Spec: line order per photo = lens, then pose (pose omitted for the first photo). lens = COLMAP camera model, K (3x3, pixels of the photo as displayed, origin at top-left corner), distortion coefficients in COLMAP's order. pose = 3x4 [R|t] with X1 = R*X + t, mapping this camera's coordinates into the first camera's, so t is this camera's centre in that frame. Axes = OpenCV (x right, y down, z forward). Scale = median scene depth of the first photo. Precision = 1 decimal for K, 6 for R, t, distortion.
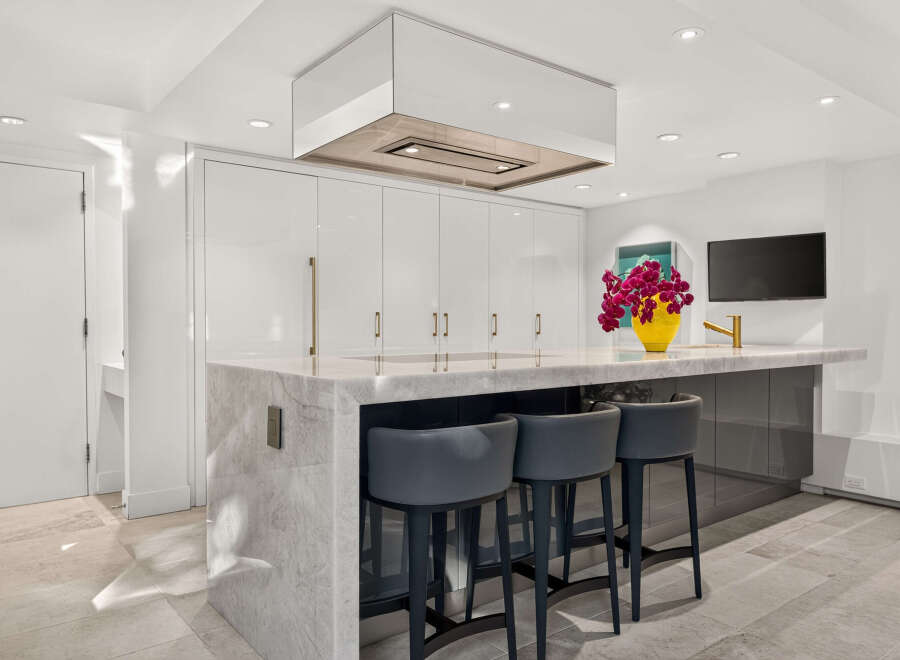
lens RADIAL K [[655.1, 0, 446.1], [0, 655.1, 333.7], [0, 0, 1]] dist [0.005949, -0.002215]
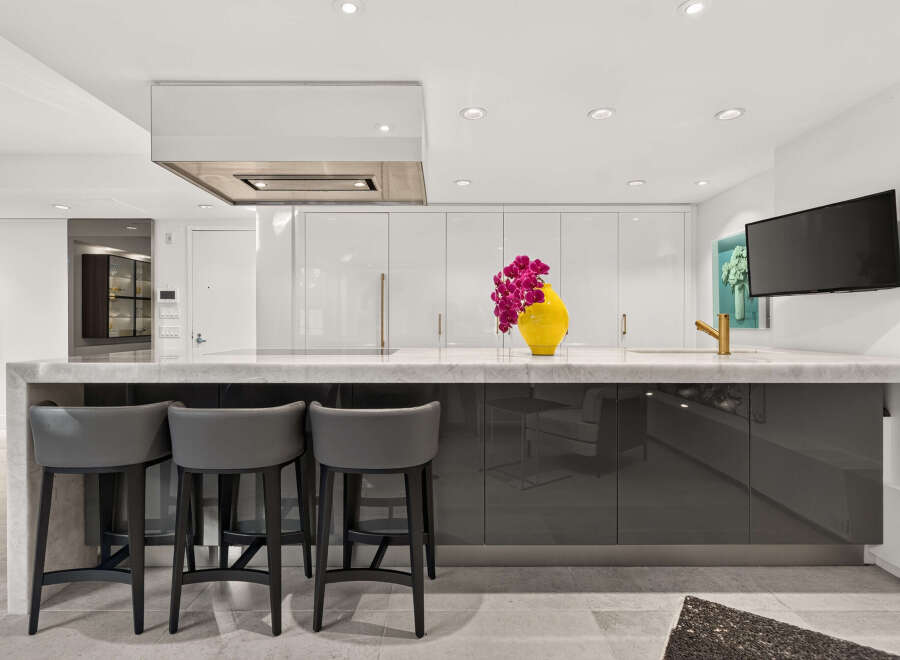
lens RADIAL K [[478.6, 0, 447.5], [0, 478.6, 322.8], [0, 0, 1]] dist [-0.000716, -0.001159]
pose [[0.788838, 0.000343, -0.614601, 0.557888], [-0.010410, 0.999864, -0.012803, -0.006321], [0.614513, 0.016497, 0.788734, 0.354559]]
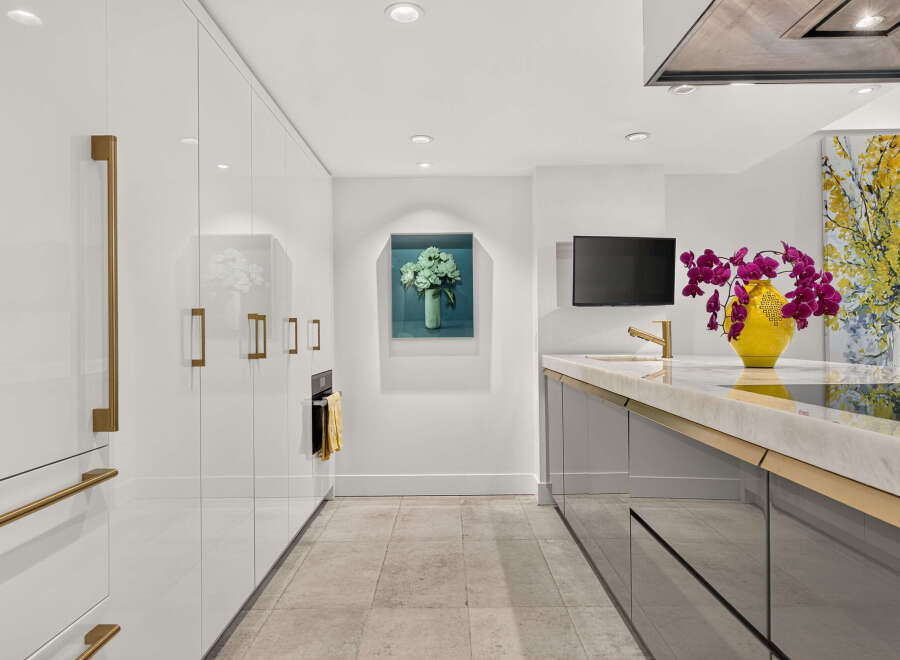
lens RADIAL K [[608.6, 0, 450.5], [0, 608.6, 334.4], [0, 0, 1]] dist [0.004555, -0.000543]
pose [[0.616983, -0.008135, 0.786934, -0.381255], [0.024761, 0.999652, -0.009080, -0.009438], [-0.786587, 0.025087, 0.616970, 0.752349]]
